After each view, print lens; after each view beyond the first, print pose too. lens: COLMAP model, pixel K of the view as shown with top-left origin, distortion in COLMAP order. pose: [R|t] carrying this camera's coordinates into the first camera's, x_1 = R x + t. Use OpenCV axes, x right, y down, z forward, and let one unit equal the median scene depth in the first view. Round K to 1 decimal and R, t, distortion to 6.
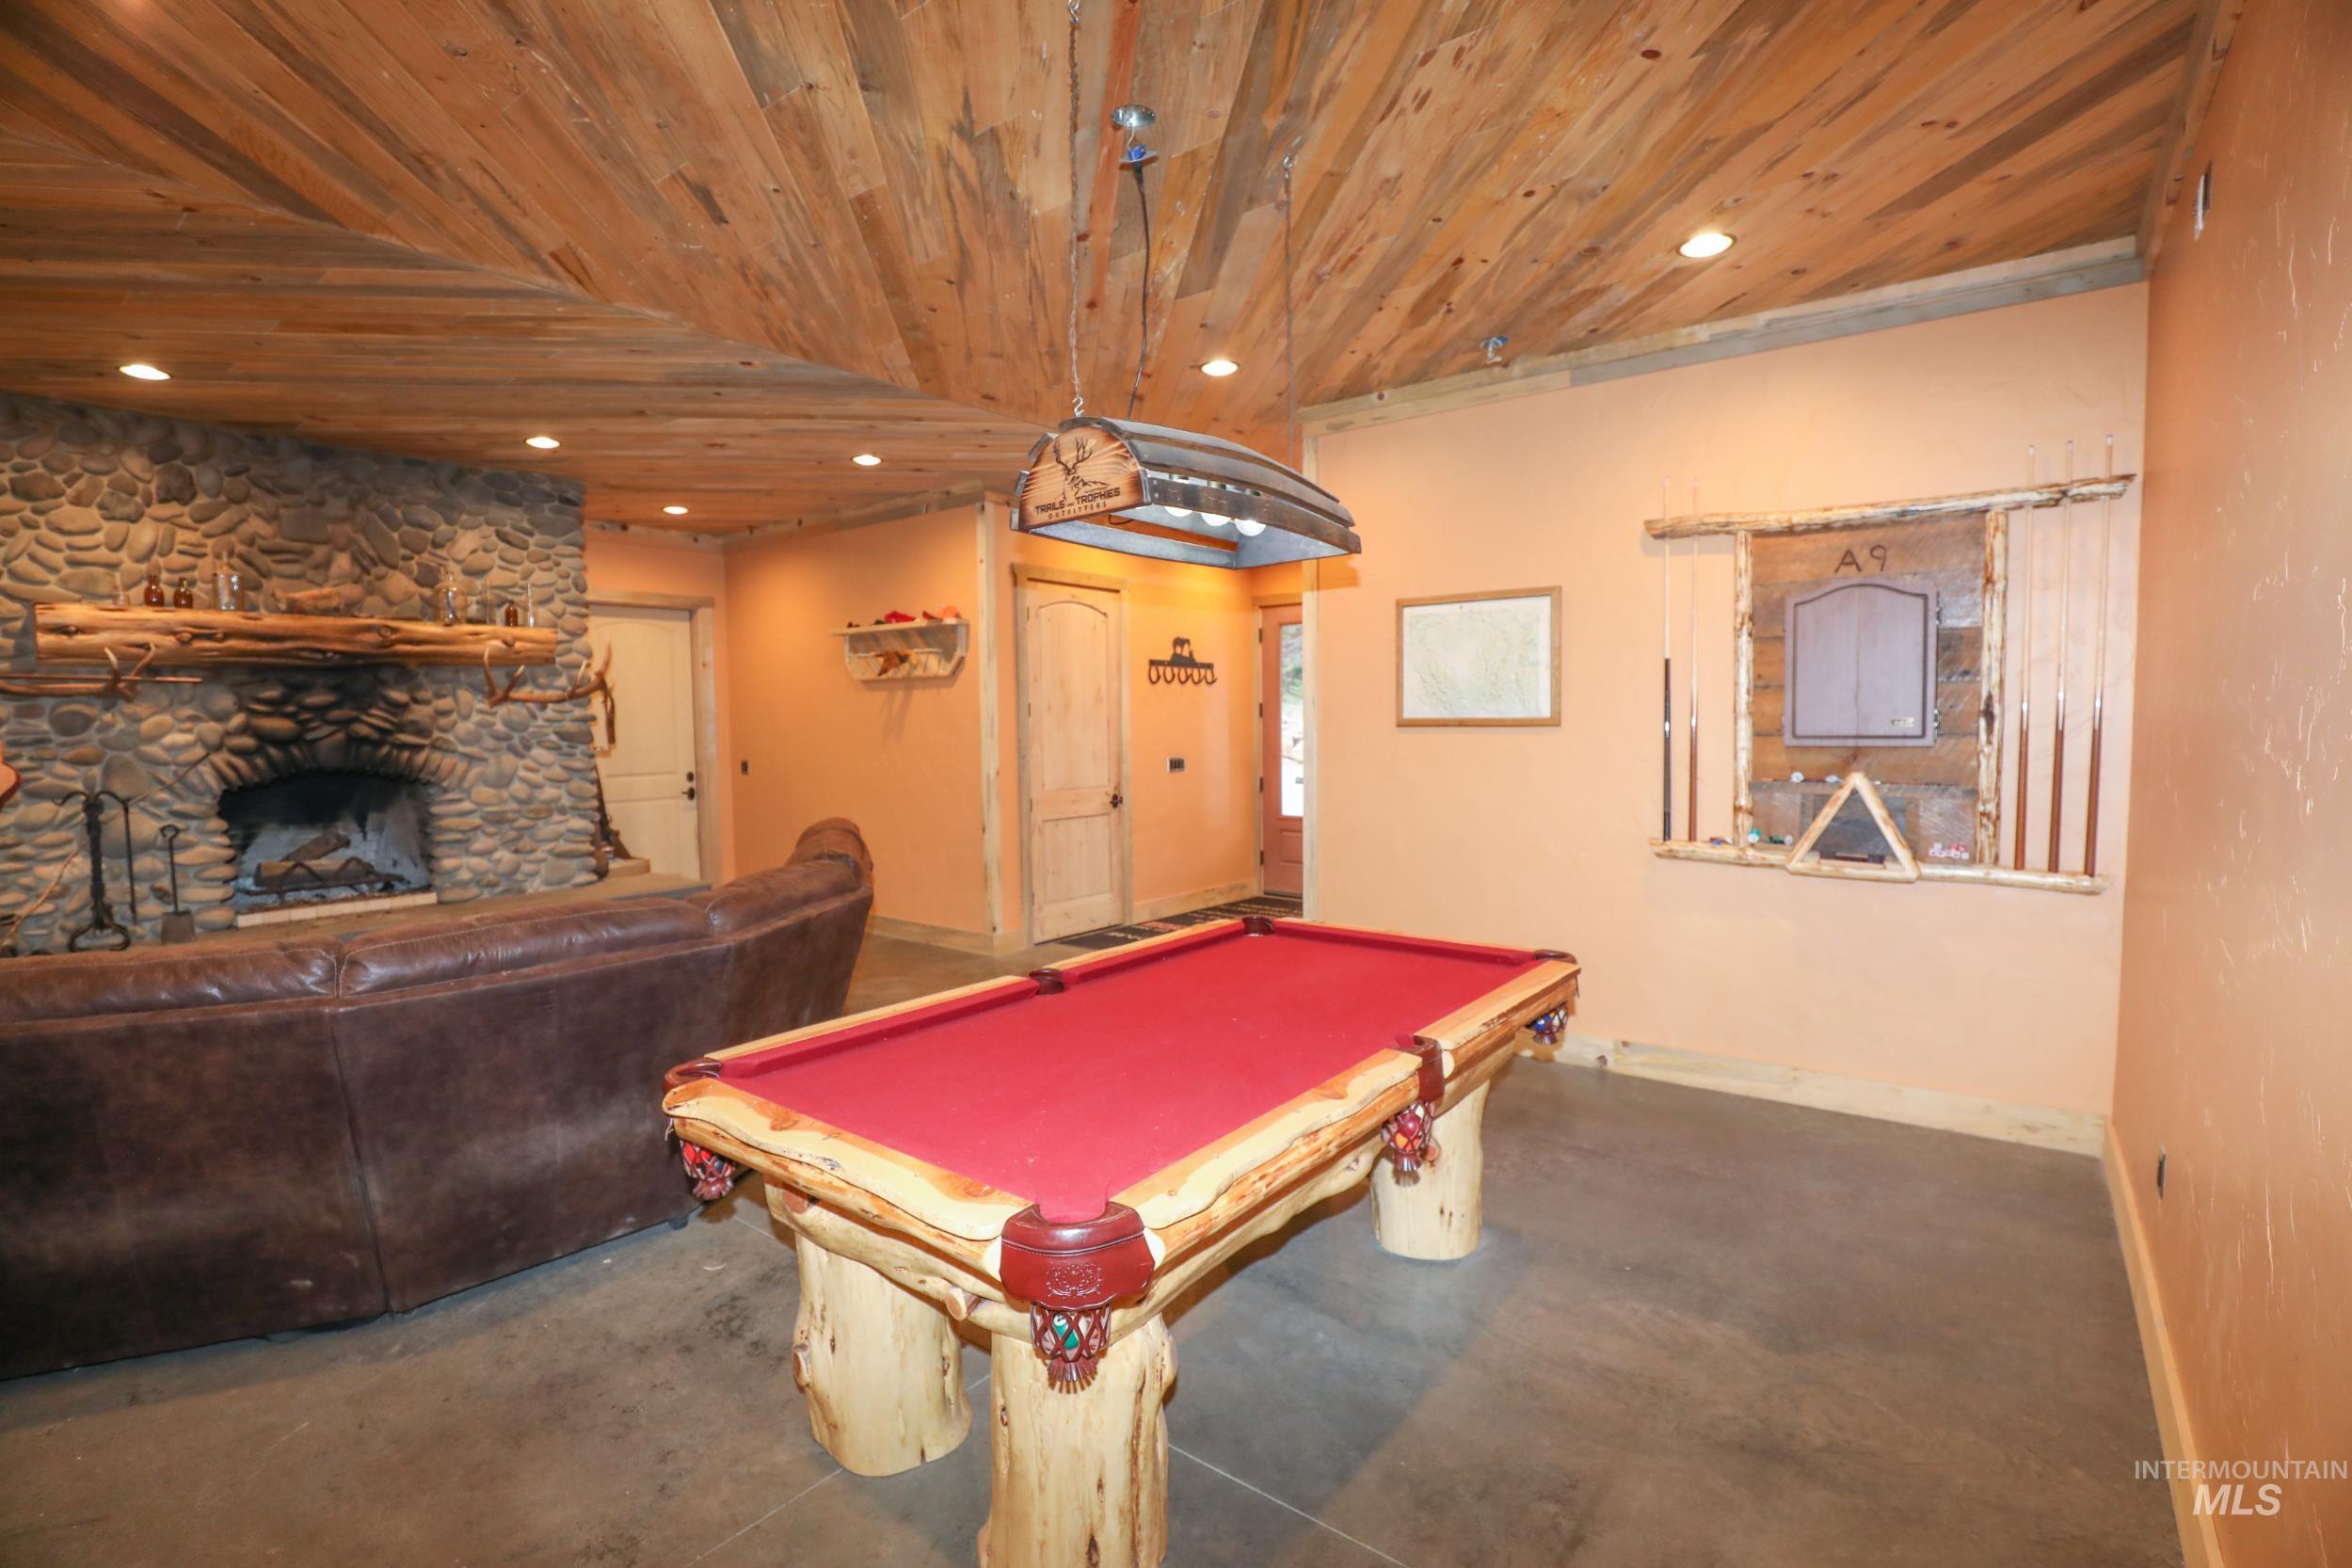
lens RADIAL K [[1090.8, 0, 1184.9], [0, 1090.8, 787.5], [0, 0, 1]] dist [-0.023785, -0.000498]
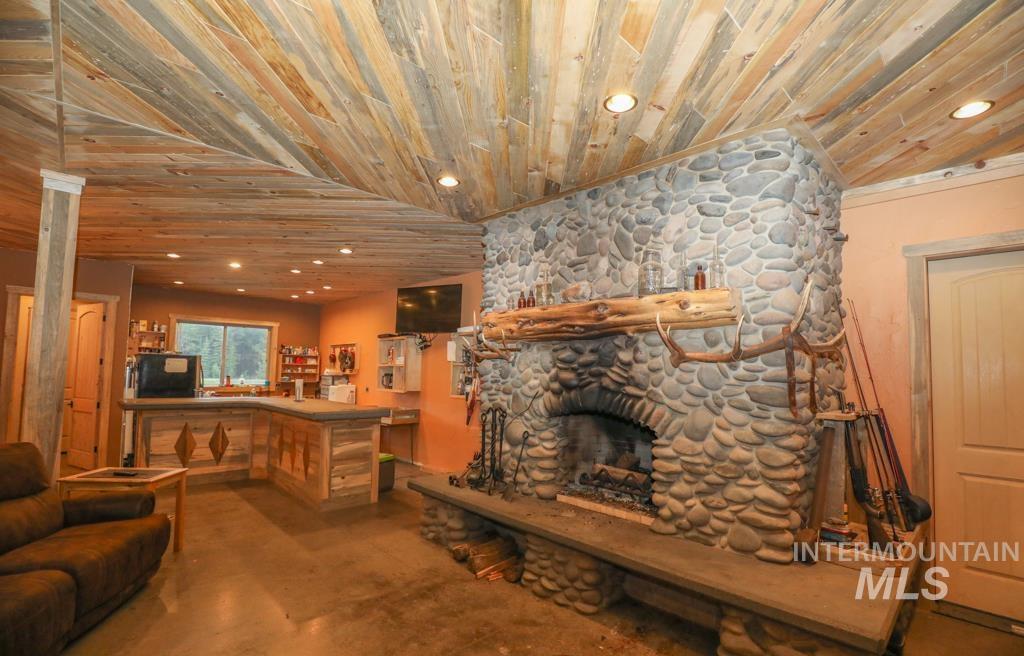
lens RADIAL K [[473.6, 0, 521.9], [0, 473.6, 342.6], [0, 0, 1]] dist [-0.027744, 0.000228]
pose [[-0.125347, -0.050999, -0.990801, -0.149703], [-0.083865, 0.995648, -0.040639, -0.067001], [0.988562, 0.078000, -0.129079, 0.931643]]
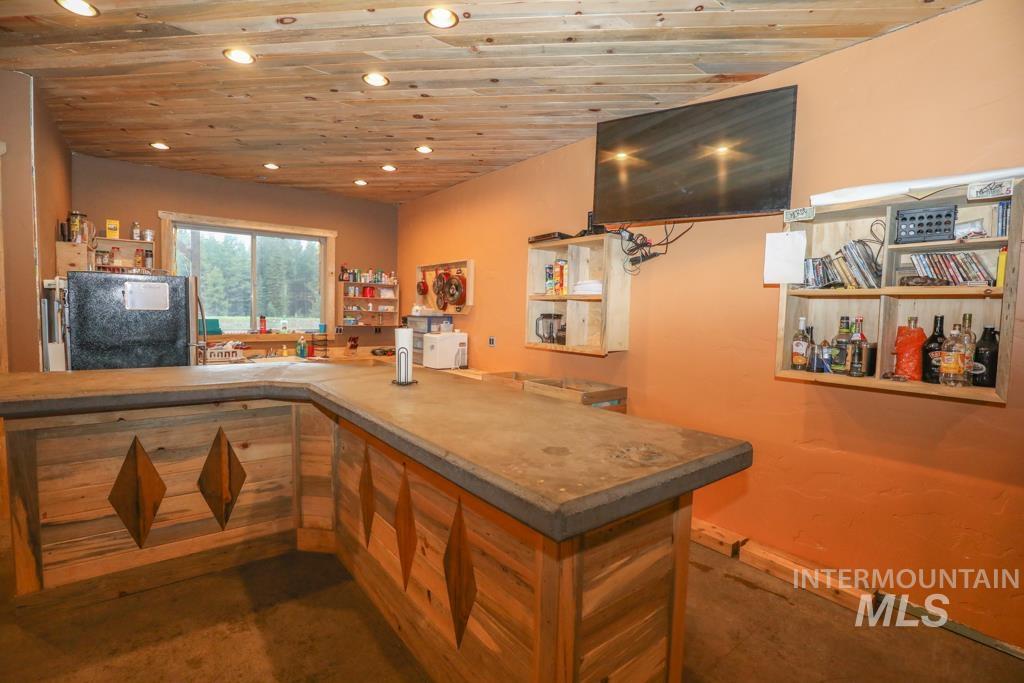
lens RADIAL K [[474.9, 0, 515.9], [0, 474.9, 343.0], [0, 0, 1]] dist [-0.023785, -0.000498]
pose [[-0.229364, 0.073930, -0.970529, -0.755129], [-0.087132, 0.991549, 0.096123, -0.021588], [0.969433, 0.106611, -0.220984, 0.496858]]
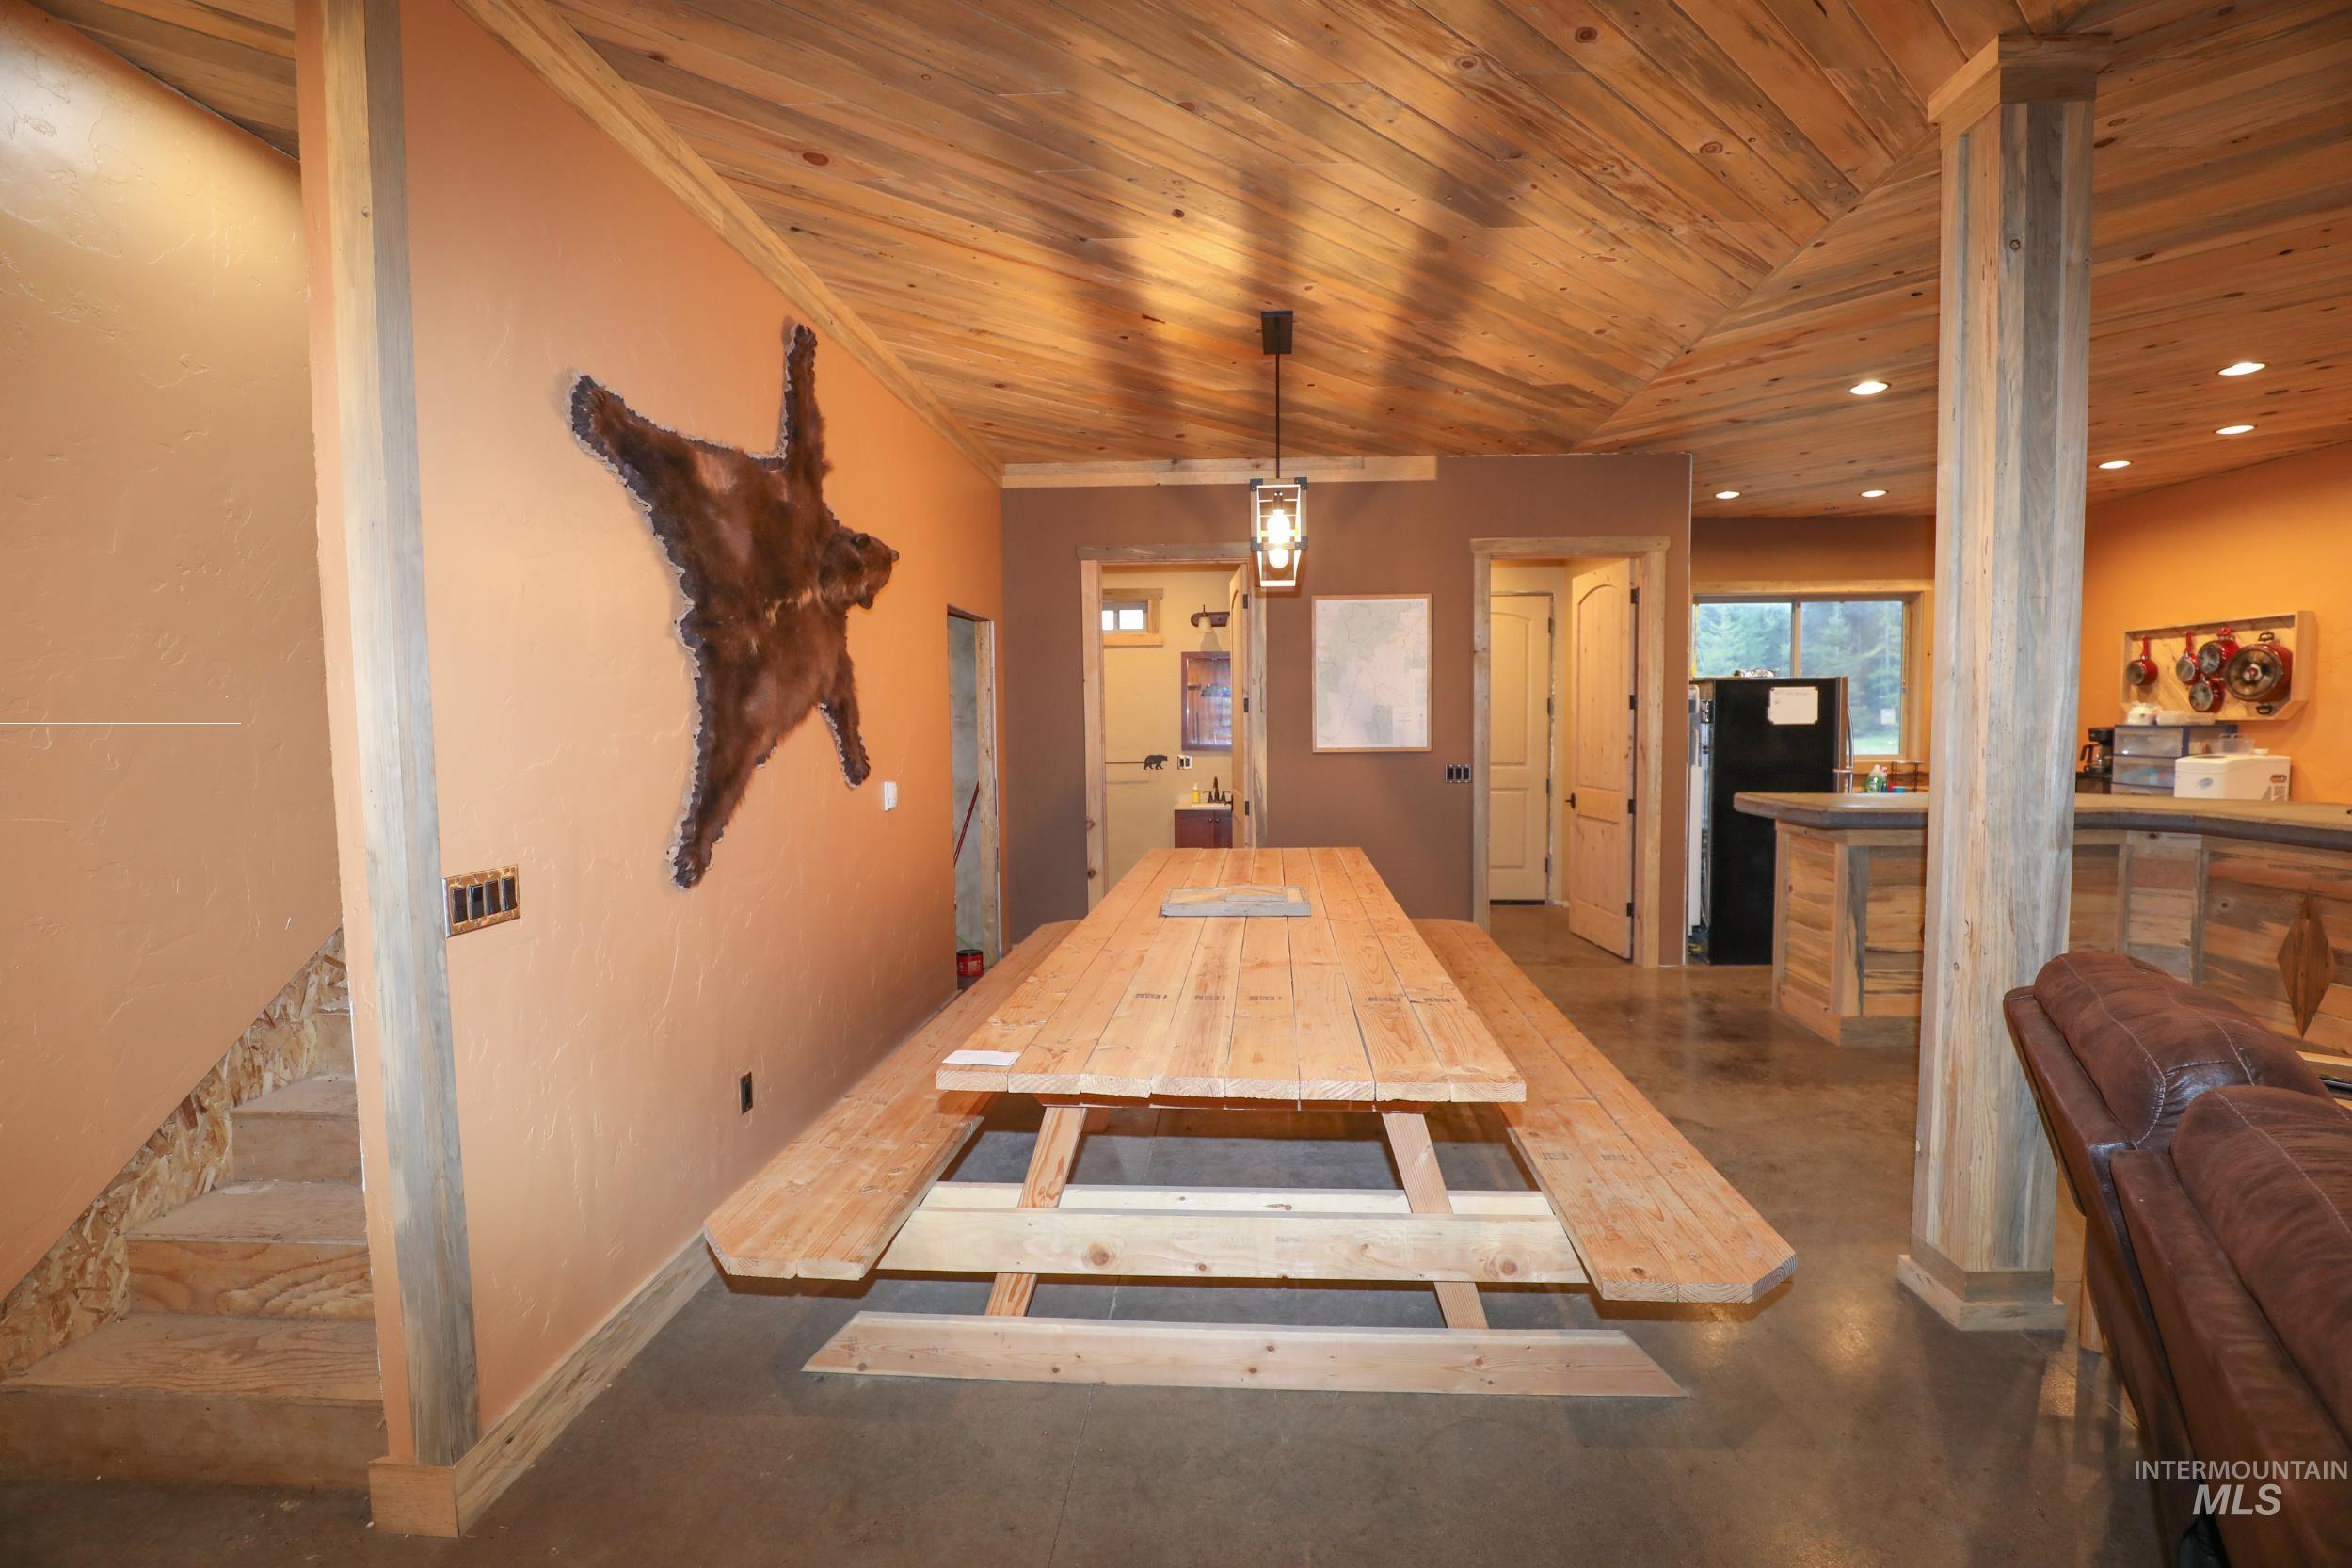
lens RADIAL K [[1075.2, 0, 1187.8], [0, 1075.2, 796.8], [0, 0, 1]] dist [-0.043411, 0.012275]
pose [[-0.818723, 0.062427, -0.570785, -0.150528], [-0.016580, 0.991087, 0.132177, -0.021933], [0.573949, 0.117680, -0.810391, 0.411455]]
